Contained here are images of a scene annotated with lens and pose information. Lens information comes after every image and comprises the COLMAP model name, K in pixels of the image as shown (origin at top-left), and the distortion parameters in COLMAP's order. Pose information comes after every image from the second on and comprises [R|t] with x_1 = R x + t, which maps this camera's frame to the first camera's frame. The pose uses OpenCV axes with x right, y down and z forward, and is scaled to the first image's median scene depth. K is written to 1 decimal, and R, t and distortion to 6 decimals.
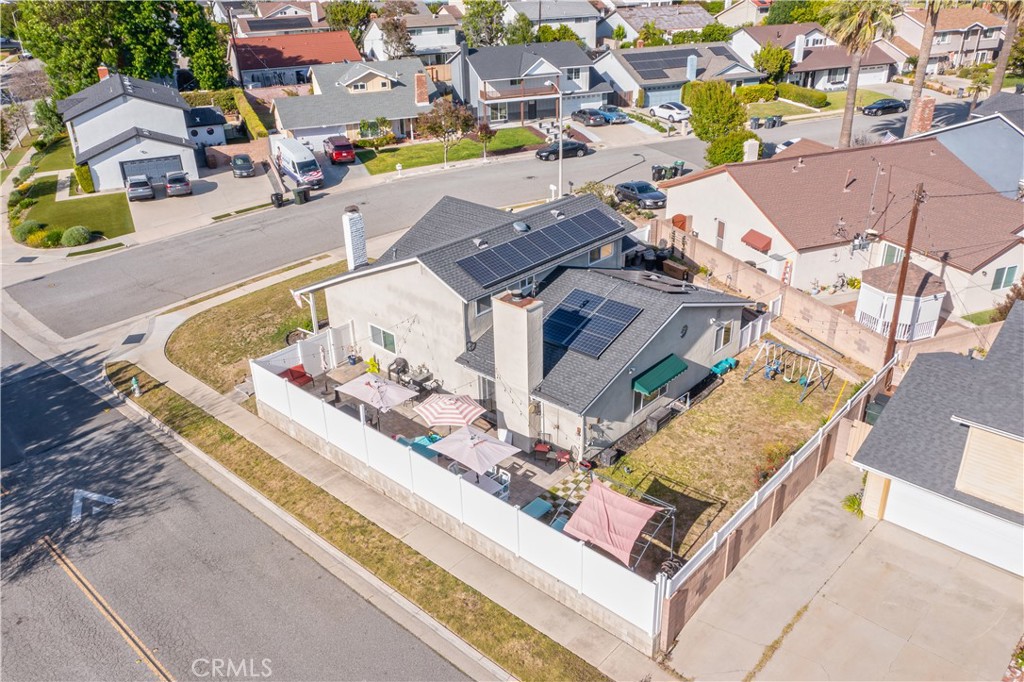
lens RADIAL K [[835.8, 0, 512.0], [0, 835.8, 341.0], [0, 0, 1]] dist [-0.004291, -0.000435]
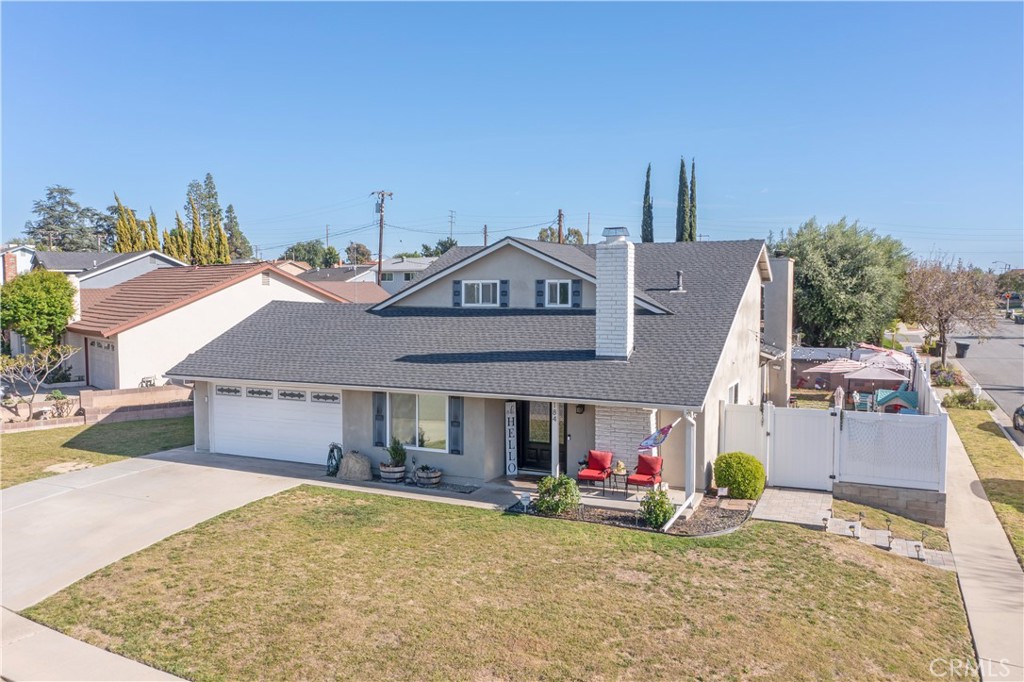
lens RADIAL K [[811.0, 0, 512.0], [0, 811.0, 341.0], [0, 0, 1]] dist [0.004210, 0.007136]
pose [[-0.316000, -0.036526, 0.948056, -0.632698], [0.409009, 0.896391, 0.170863, -0.205937], [-0.856070, 0.441756, -0.268320, 1.183678]]
